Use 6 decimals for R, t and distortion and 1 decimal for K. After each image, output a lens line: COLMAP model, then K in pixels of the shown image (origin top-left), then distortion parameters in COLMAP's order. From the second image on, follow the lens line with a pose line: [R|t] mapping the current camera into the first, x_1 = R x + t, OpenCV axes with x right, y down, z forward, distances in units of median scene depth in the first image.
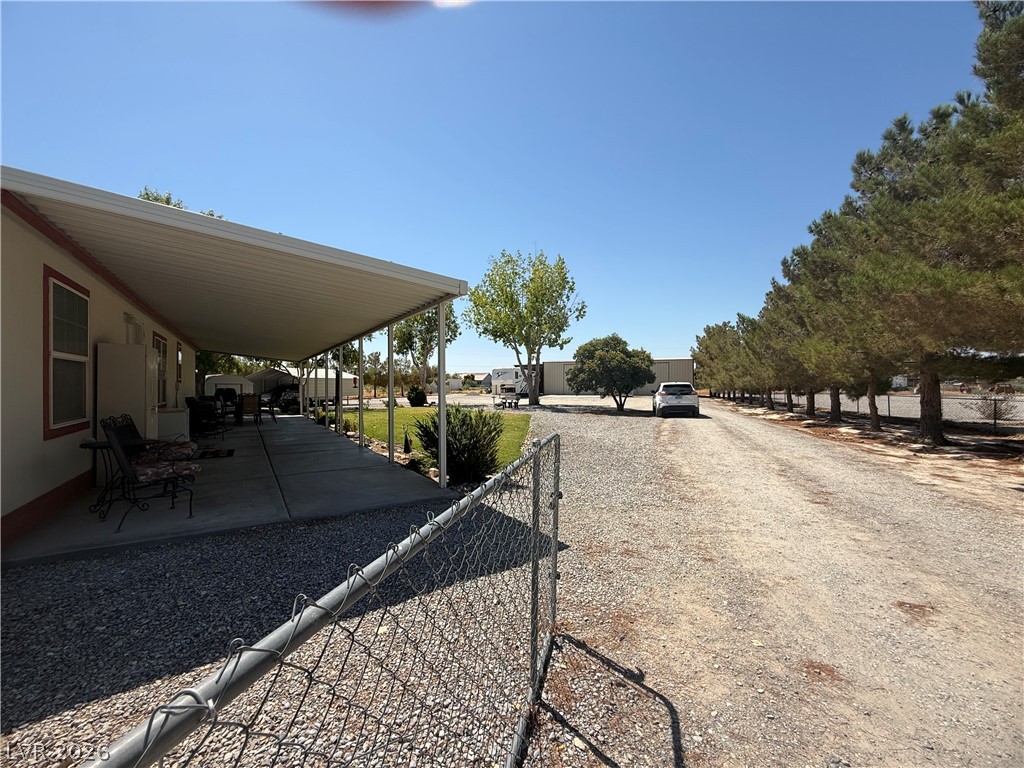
lens RADIAL K [[408.2, 0, 506.9], [0, 408.2, 388.0], [0, 0, 1]] dist [-0.004939, 0.000976]
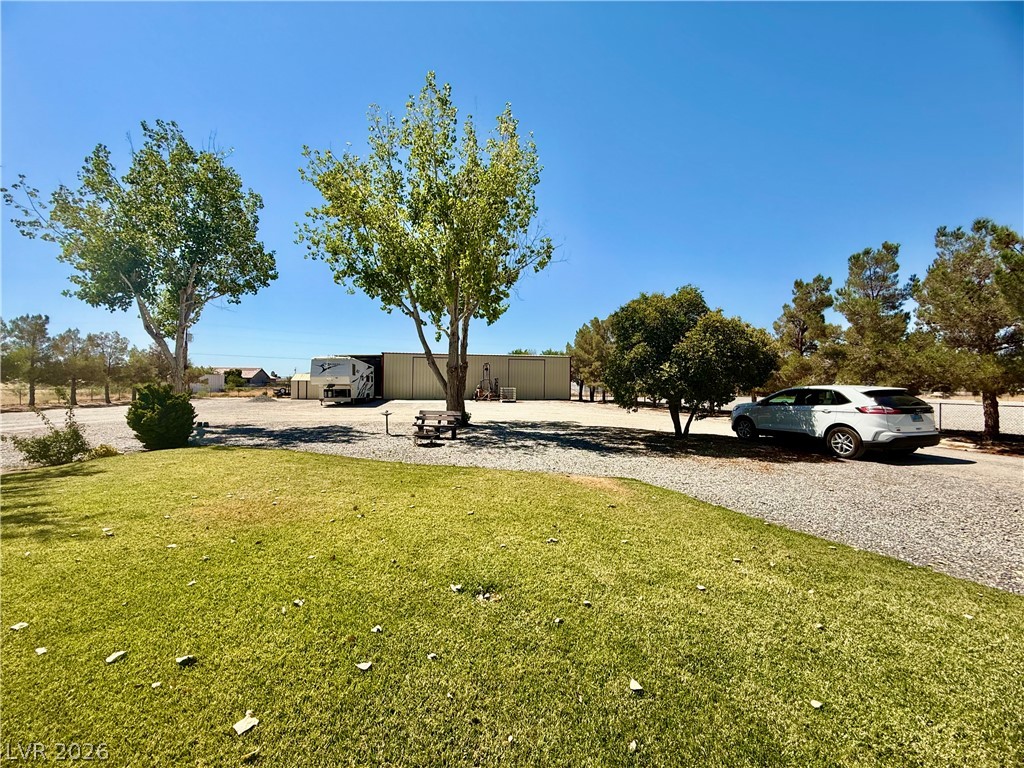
lens RADIAL K [[408.2, 0, 516.7], [0, 408.2, 384.9], [0, 0, 1]] dist [-0.004939, 0.000976]
pose [[0.858970, 0.012359, 0.511877, -0.123369], [-0.007472, 0.999905, -0.011604, -0.003951], [-0.511972, 0.006143, 0.858980, 0.480779]]
